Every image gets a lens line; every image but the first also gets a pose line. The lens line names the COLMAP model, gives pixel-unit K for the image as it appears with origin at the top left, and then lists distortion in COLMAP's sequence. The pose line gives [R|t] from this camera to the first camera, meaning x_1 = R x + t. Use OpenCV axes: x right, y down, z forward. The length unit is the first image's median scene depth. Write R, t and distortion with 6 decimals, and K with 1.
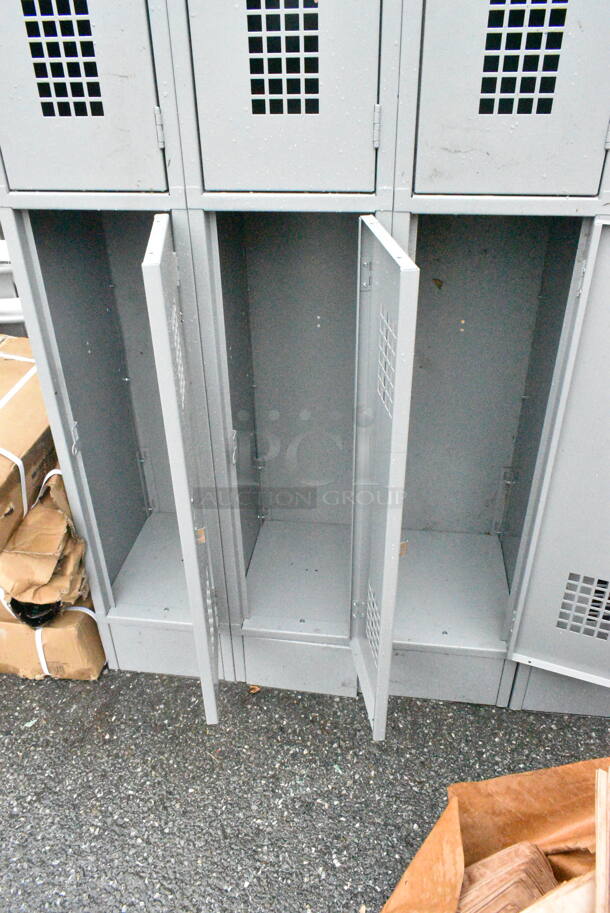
lens RADIAL K [[712.3, 0, 301.1], [0, 712.3, 454.4], [0, 0, 1]] dist [-0.003873, -0.001225]
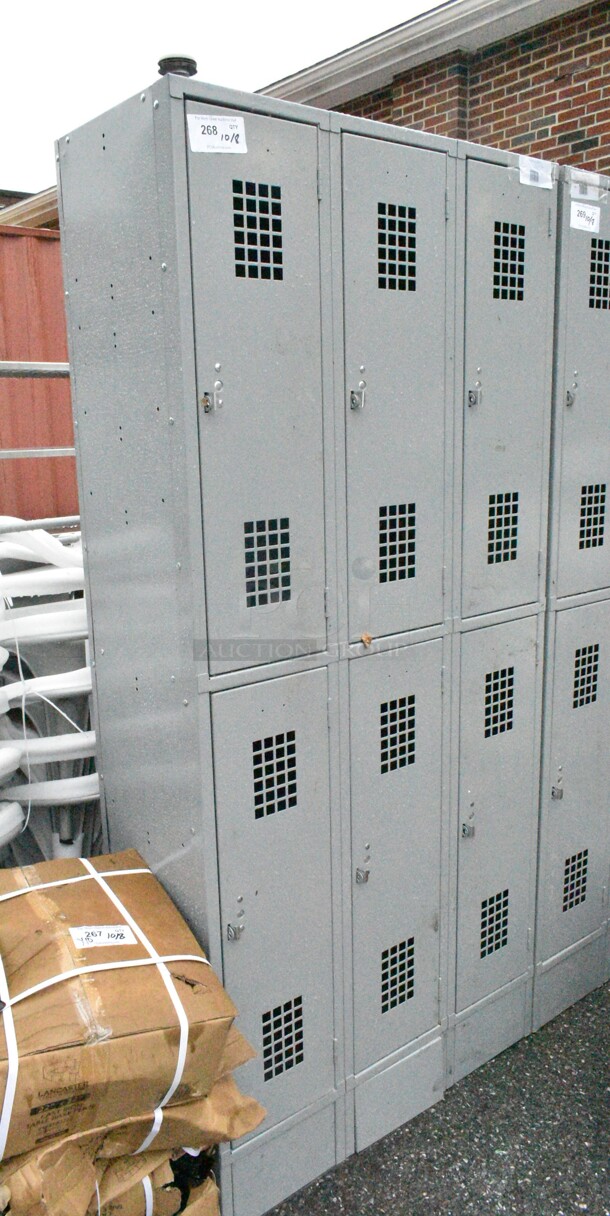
lens RADIAL K [[923.0, 0, 300.1], [0, 923.0, 603.4], [0, 0, 1]] dist [-0.011442, 0.005477]
pose [[0.689034, -0.140604, 0.710959, -0.940656], [0.392362, 0.897169, -0.202831, -0.103409], [-0.609331, 0.418711, 0.673347, -0.036347]]
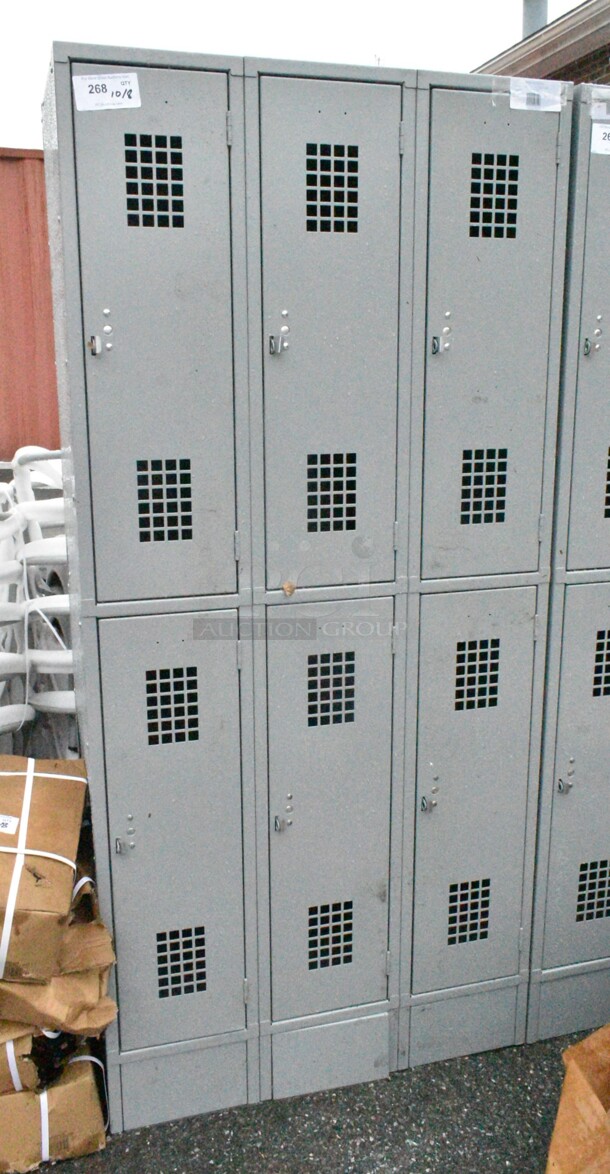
lens RADIAL K [[922.5, 0, 312.3], [0, 922.5, 591.0], [0, 0, 1]] dist [-0.006749, -0.006041]
pose [[0.915196, -0.074574, 0.396050, -0.492347], [0.210217, 0.926782, -0.311263, 0.106013], [-0.343840, 0.368123, 0.863863, -0.295445]]
